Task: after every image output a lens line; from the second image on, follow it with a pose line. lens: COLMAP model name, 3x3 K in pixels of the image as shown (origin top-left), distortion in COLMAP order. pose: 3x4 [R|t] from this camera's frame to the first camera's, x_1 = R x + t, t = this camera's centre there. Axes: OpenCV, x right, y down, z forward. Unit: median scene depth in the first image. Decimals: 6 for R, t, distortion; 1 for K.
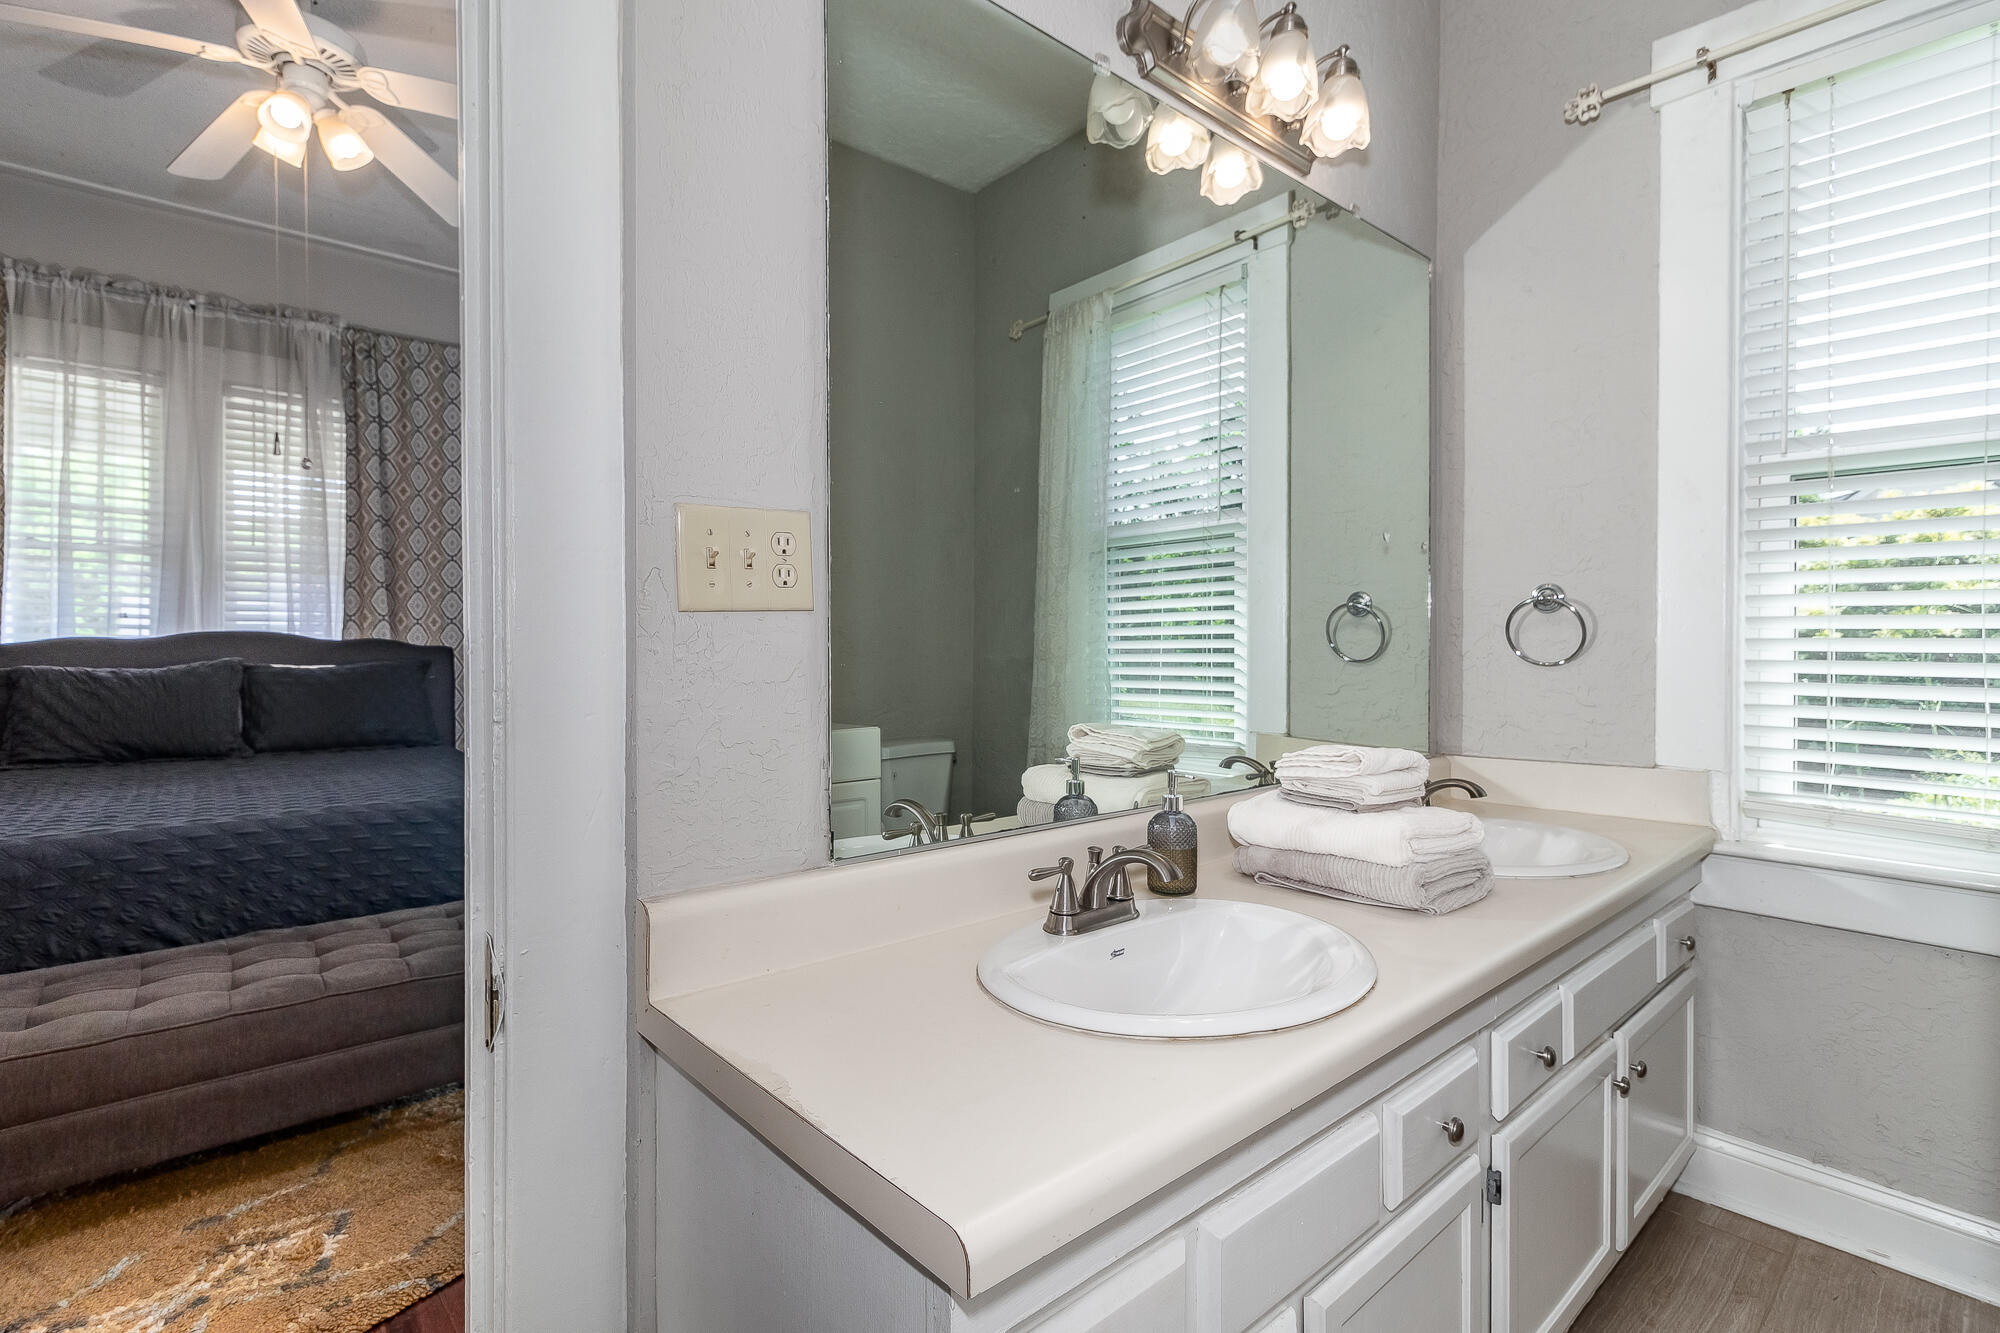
lens RADIAL K [[937.3, 0, 1017.7], [0, 937.3, 655.7], [0, 0, 1]] dist [-0.000270, 0.000644]
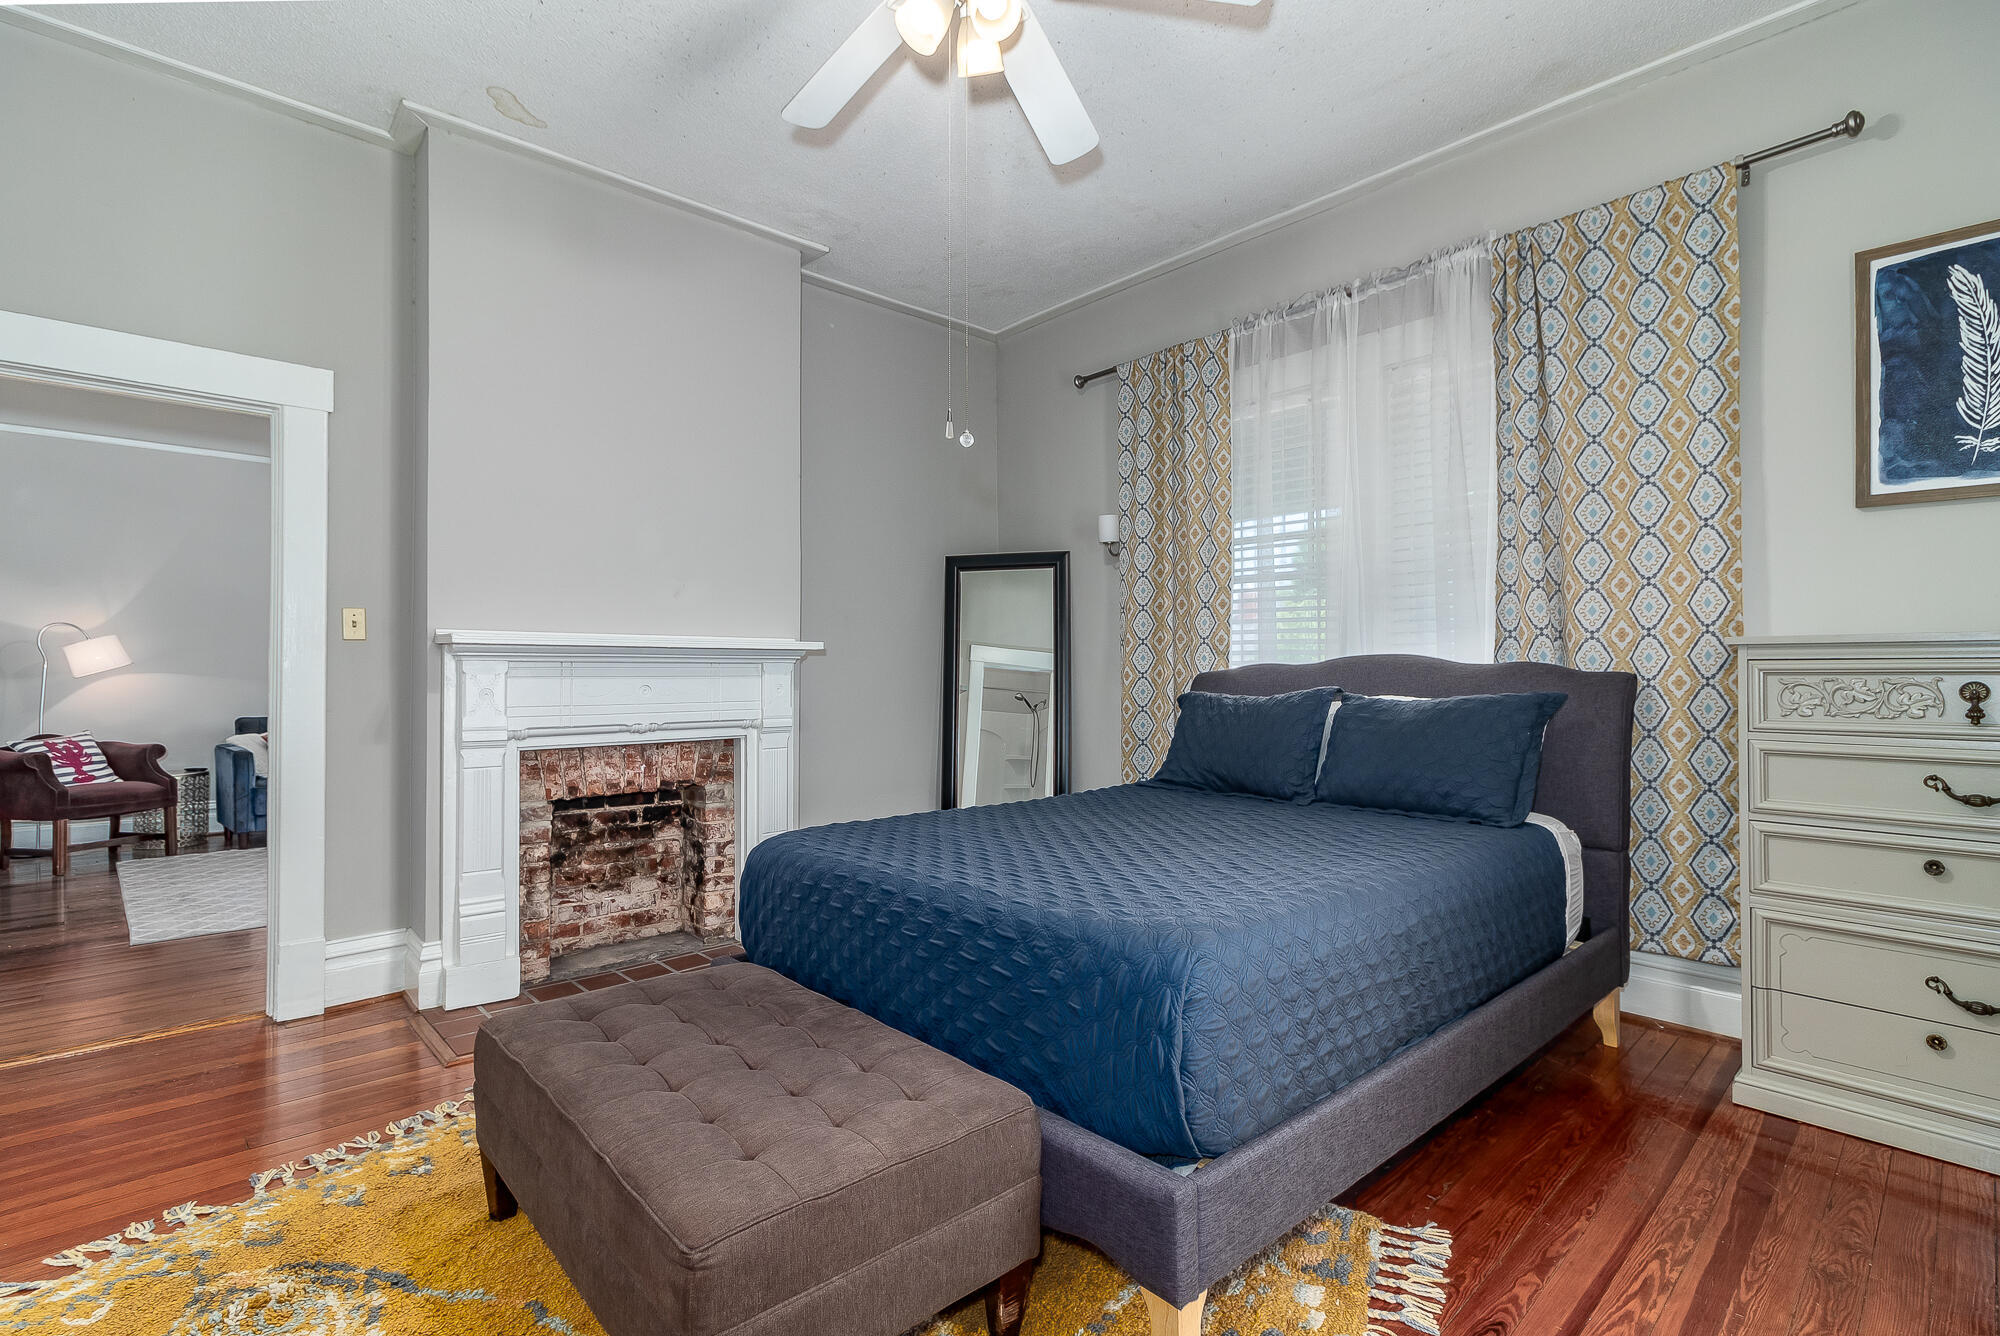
lens RADIAL K [[937.3, 0, 994.9], [0, 937.3, 659.1], [0, 0, 1]] dist [-0.000270, 0.000644]
pose [[0.010357, -0.014753, -0.999838, 0.010935], [-0.009861, 0.999841, -0.014856, -0.005901], [0.999898, 0.010013, 0.010210, 0.617982]]
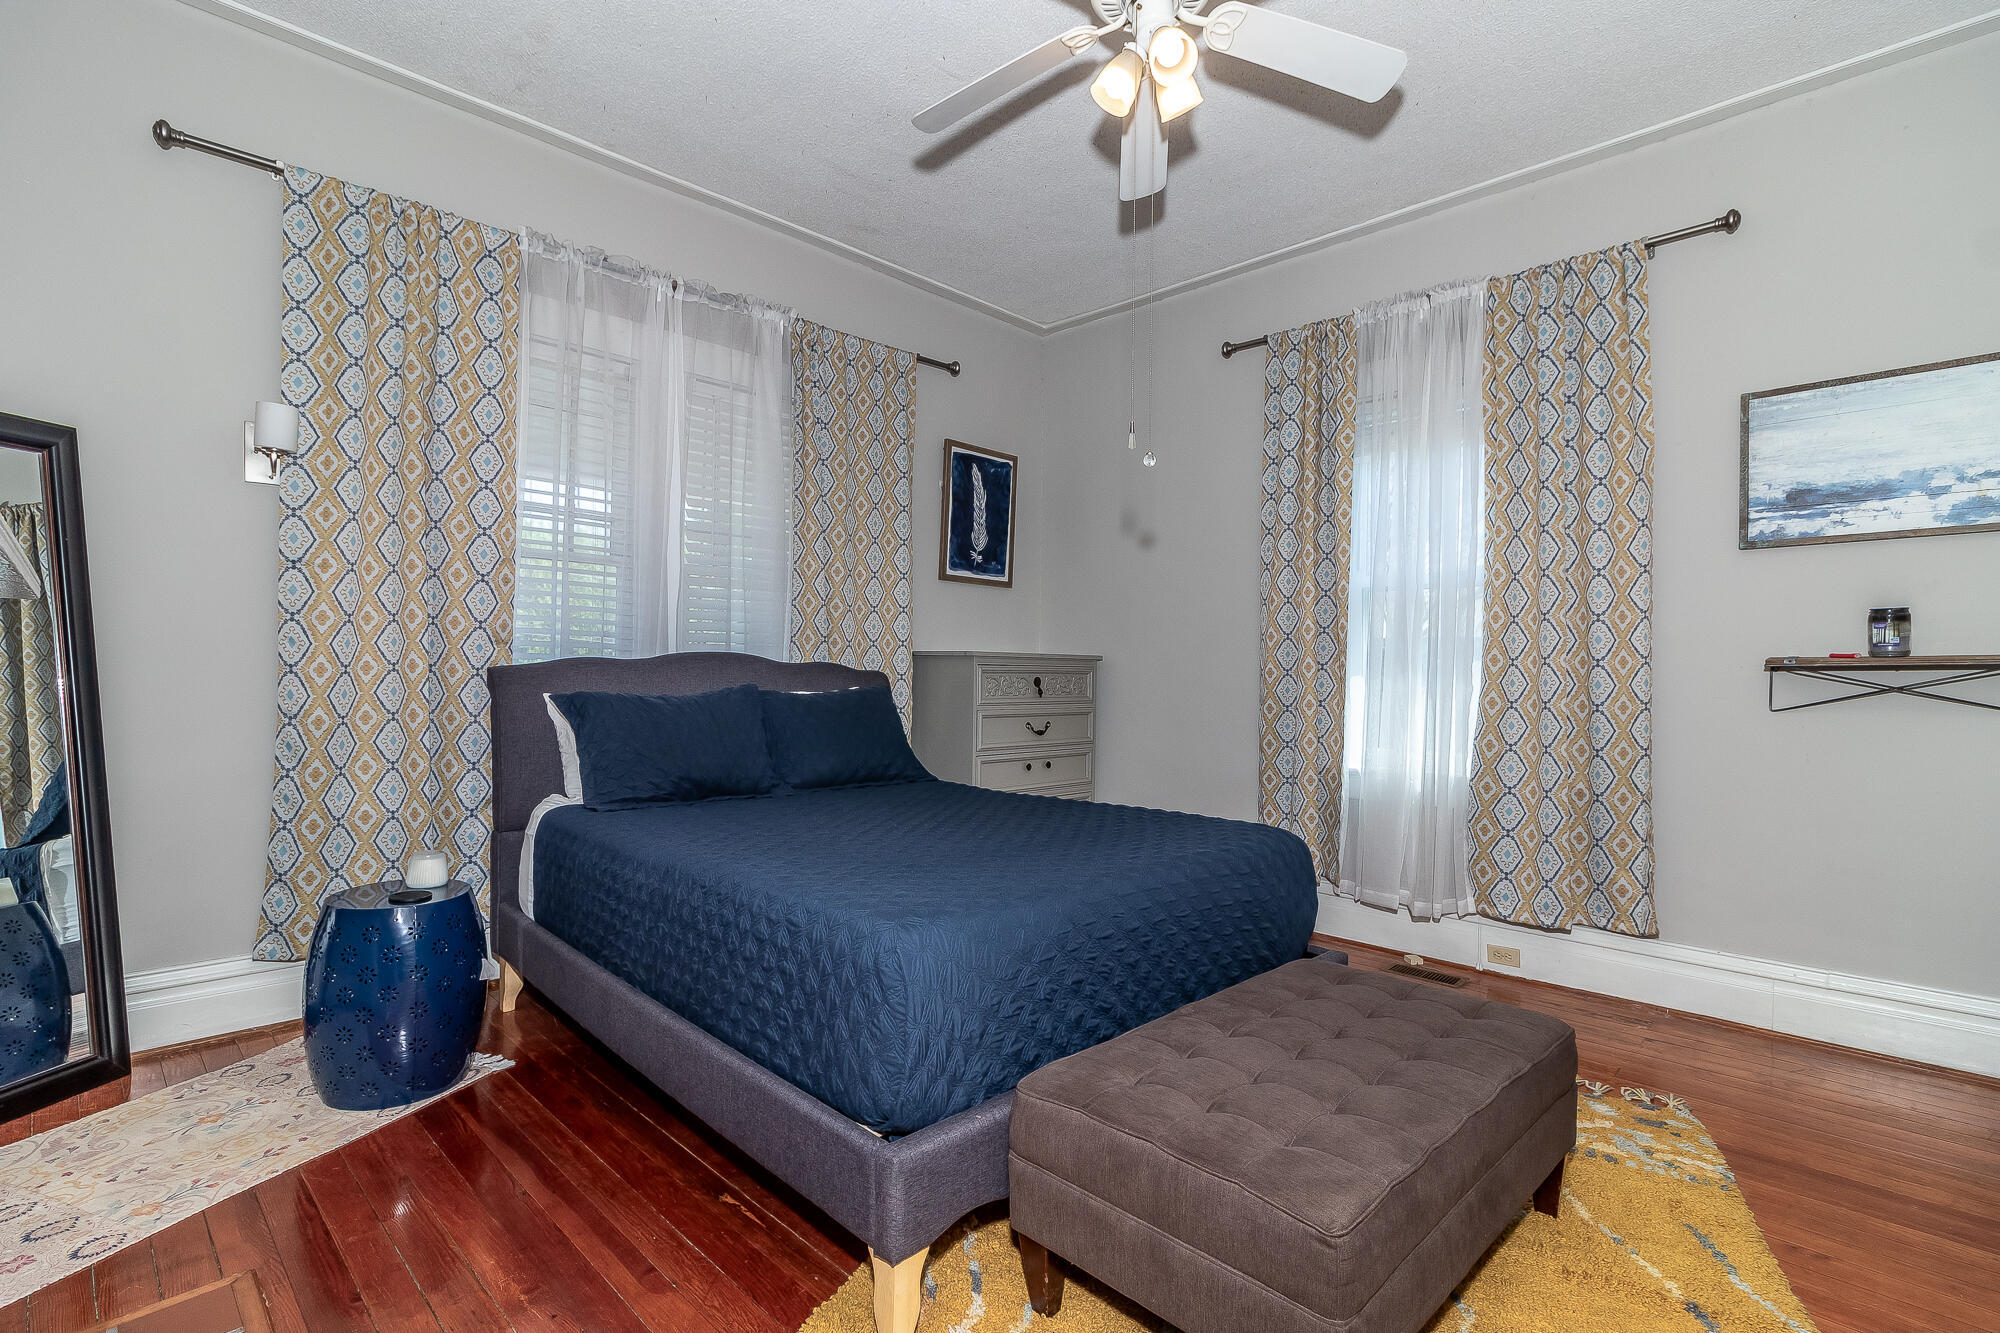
lens RADIAL K [[937.3, 0, 1000.6], [0, 937.3, 674.9], [0, 0, 1]] dist [-0.000270, 0.000644]
pose [[0.998649, 0.010435, 0.050899, -0.576554], [-0.010008, 0.999913, -0.008628, 0.000278], [-0.050985, 0.008107, 0.998667, 0.089847]]
